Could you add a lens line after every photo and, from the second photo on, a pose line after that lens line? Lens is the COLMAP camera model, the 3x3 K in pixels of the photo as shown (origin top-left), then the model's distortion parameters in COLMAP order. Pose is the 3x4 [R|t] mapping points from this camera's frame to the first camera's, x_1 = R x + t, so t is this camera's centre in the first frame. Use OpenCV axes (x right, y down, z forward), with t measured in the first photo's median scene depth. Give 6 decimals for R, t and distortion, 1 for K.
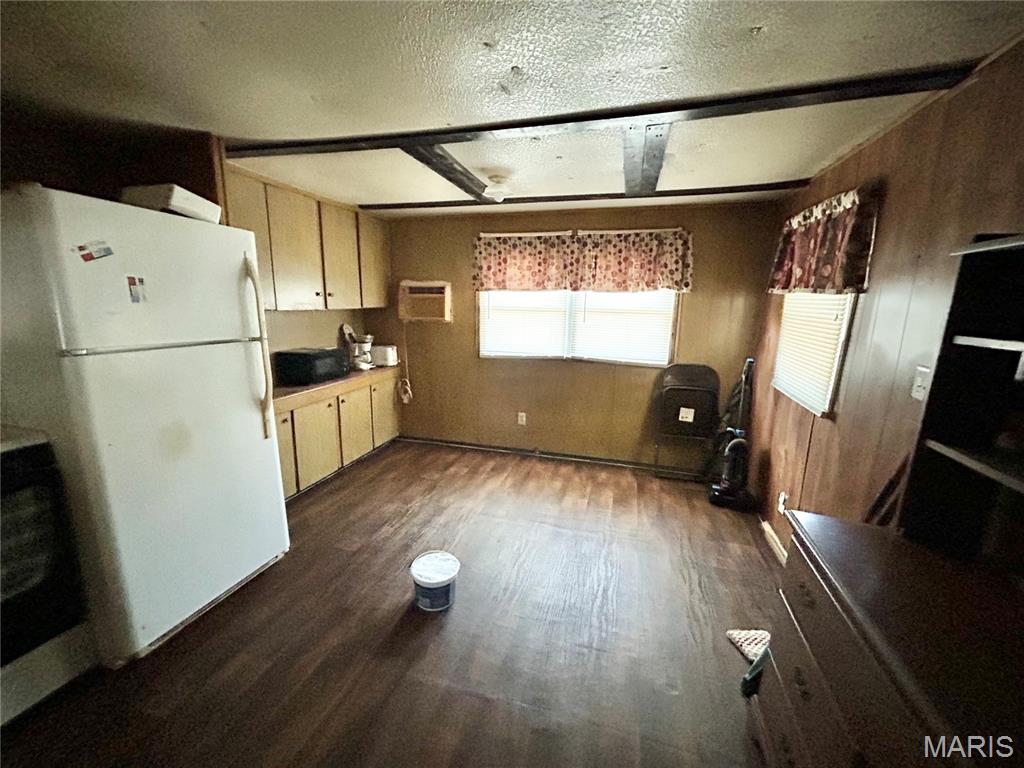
lens RADIAL K [[408.0, 0, 512.2], [0, 408.0, 386.0], [0, 0, 1]] dist [-0.002995, 0.000269]
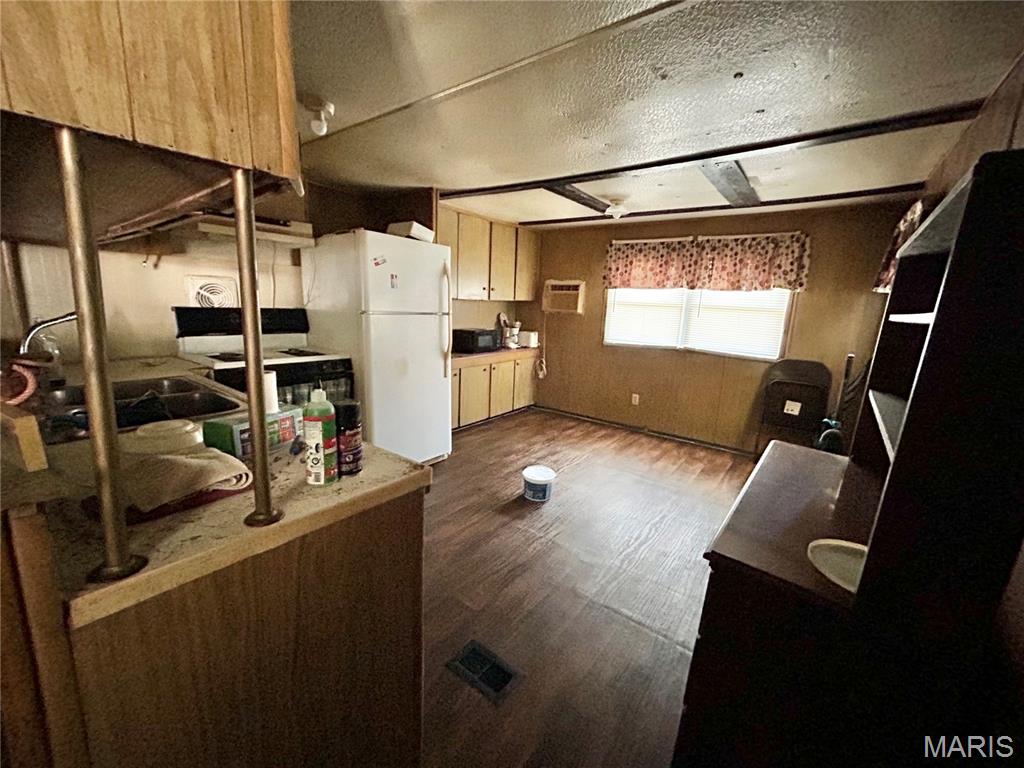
lens RADIAL K [[408.0, 0, 521.2], [0, 408.0, 382.4], [0, 0, 1]] dist [-0.002995, 0.000269]
pose [[0.938439, 0.088624, -0.333883, 0.120138], [-0.093203, 0.995644, 0.002315, 0.070686], [0.332634, 0.028946, 0.942612, -0.233735]]
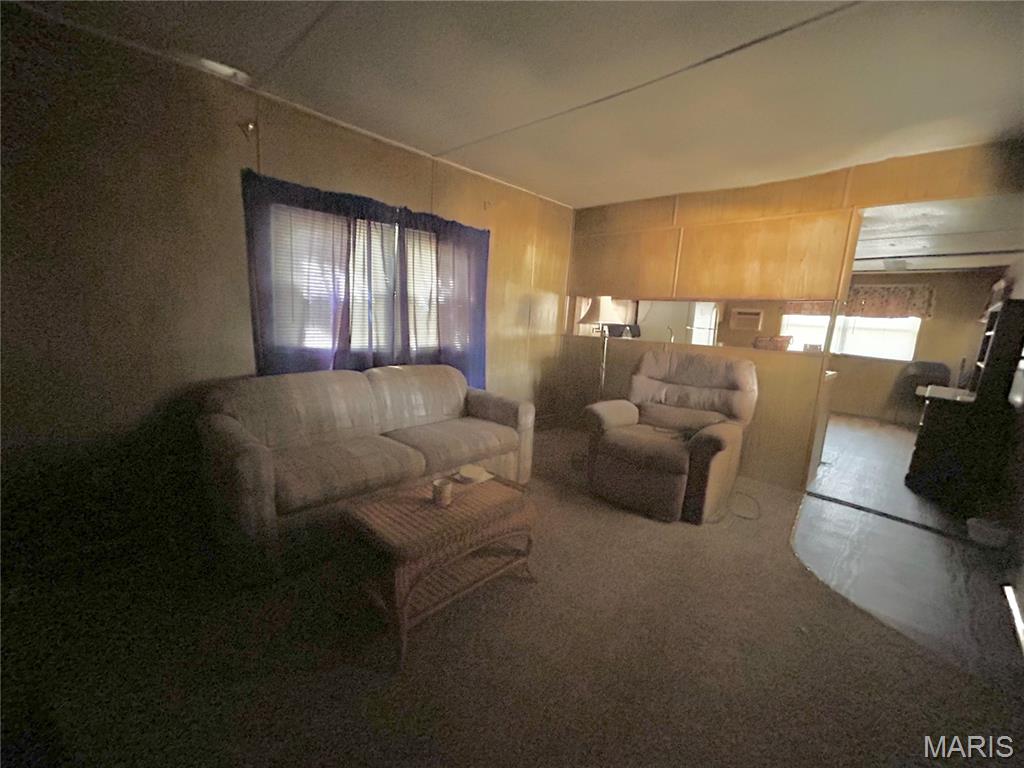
lens RADIAL K [[408.0, 0, 504.6], [0, 408.0, 383.4], [0, 0, 1]] dist [-0.002995, 0.000269]
pose [[0.872410, 0.112116, -0.475741, -0.306255], [-0.135188, 0.990715, -0.014429, 0.315367], [0.469706, 0.076903, 0.879467, -1.387254]]
